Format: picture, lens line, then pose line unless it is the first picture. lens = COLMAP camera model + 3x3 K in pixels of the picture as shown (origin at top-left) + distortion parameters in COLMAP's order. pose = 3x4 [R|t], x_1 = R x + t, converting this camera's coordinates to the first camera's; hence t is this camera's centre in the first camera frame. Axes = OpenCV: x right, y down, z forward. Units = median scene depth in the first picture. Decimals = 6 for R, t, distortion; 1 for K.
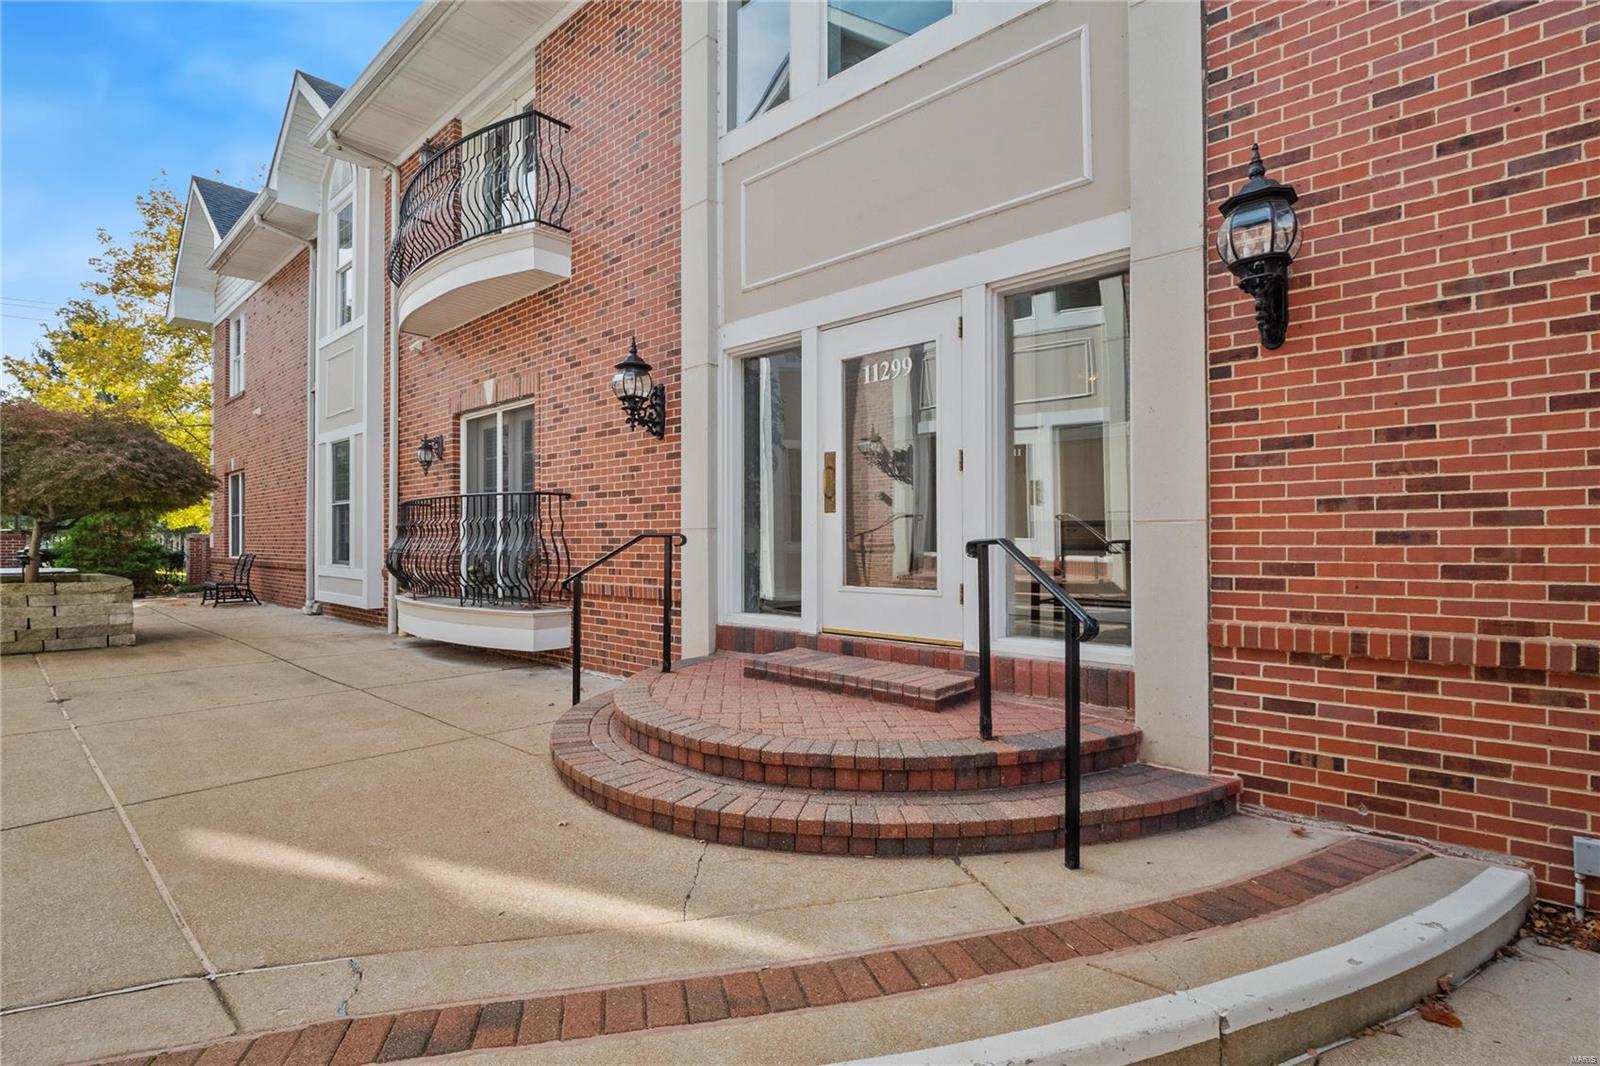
lens RADIAL K [[759.6, 0, 817.3], [0, 759.6, 541.6], [0, 0, 1]] dist [-0.013486, -0.003253]
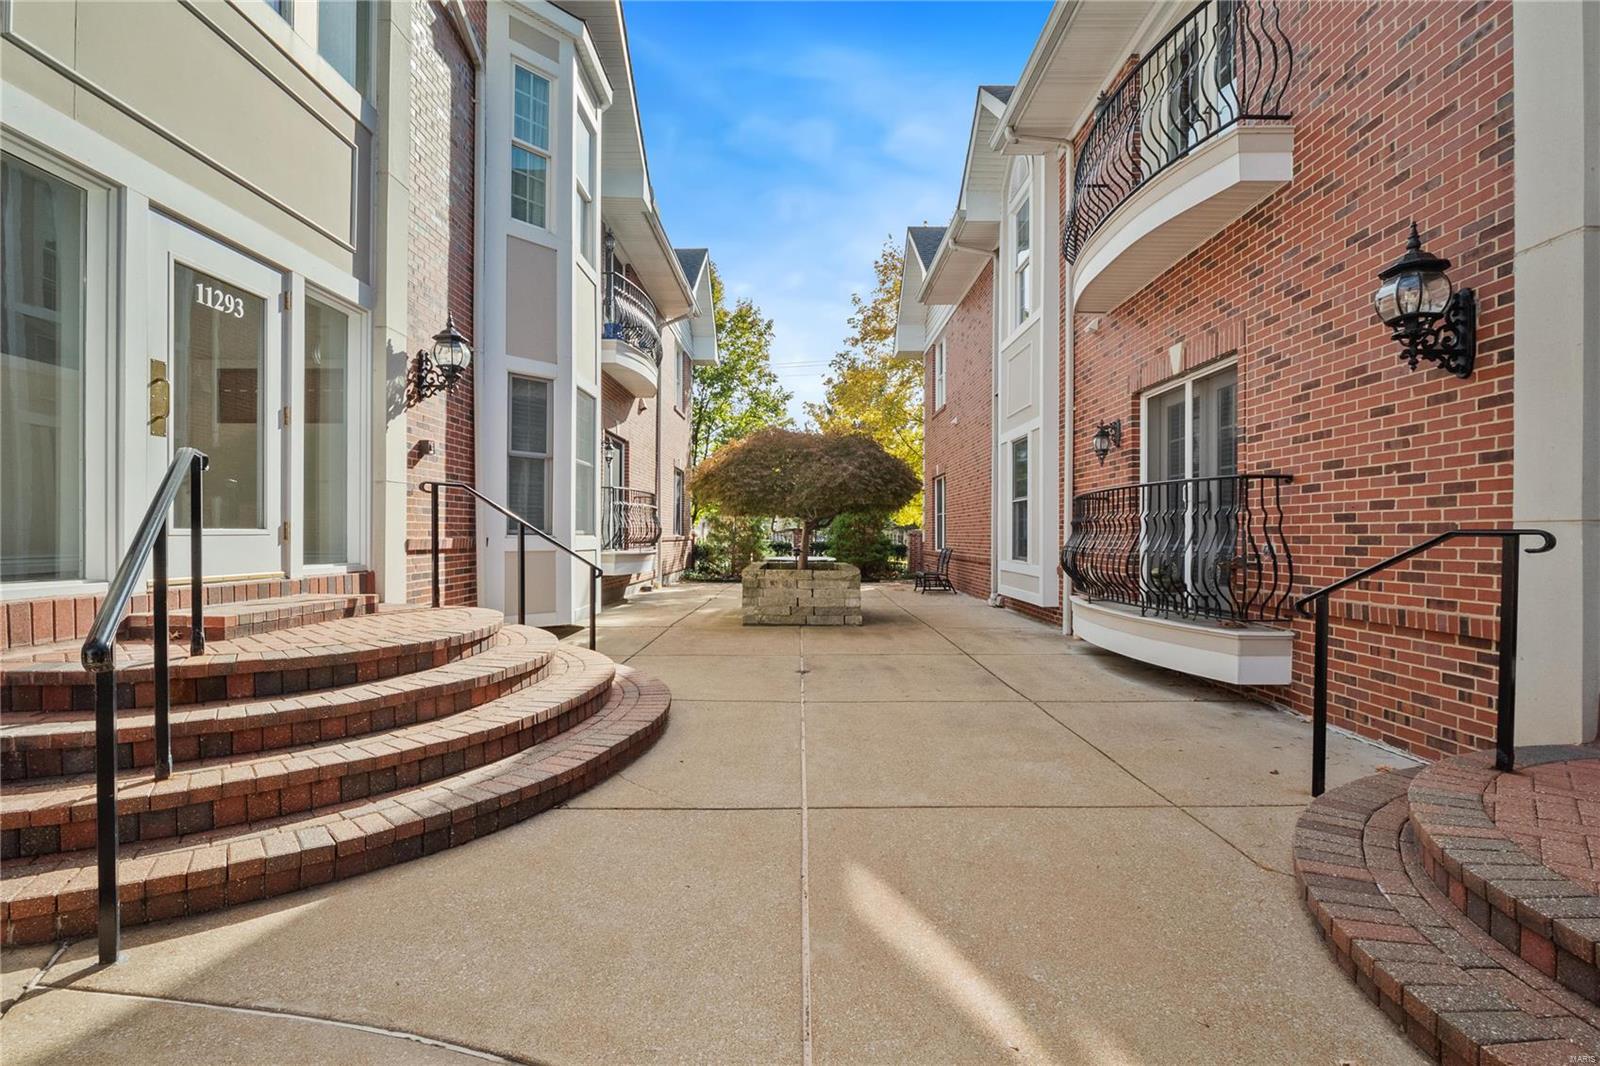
lens RADIAL K [[759.6, 0, 791.0], [0, 759.6, 539.8], [0, 0, 1]] dist [-0.013486, -0.003253]
pose [[0.650915, 0.005683, -0.759129, -0.087034], [-0.002319, 0.999982, 0.005497, -0.003479], [0.759147, -0.001818, 0.650917, 0.156671]]
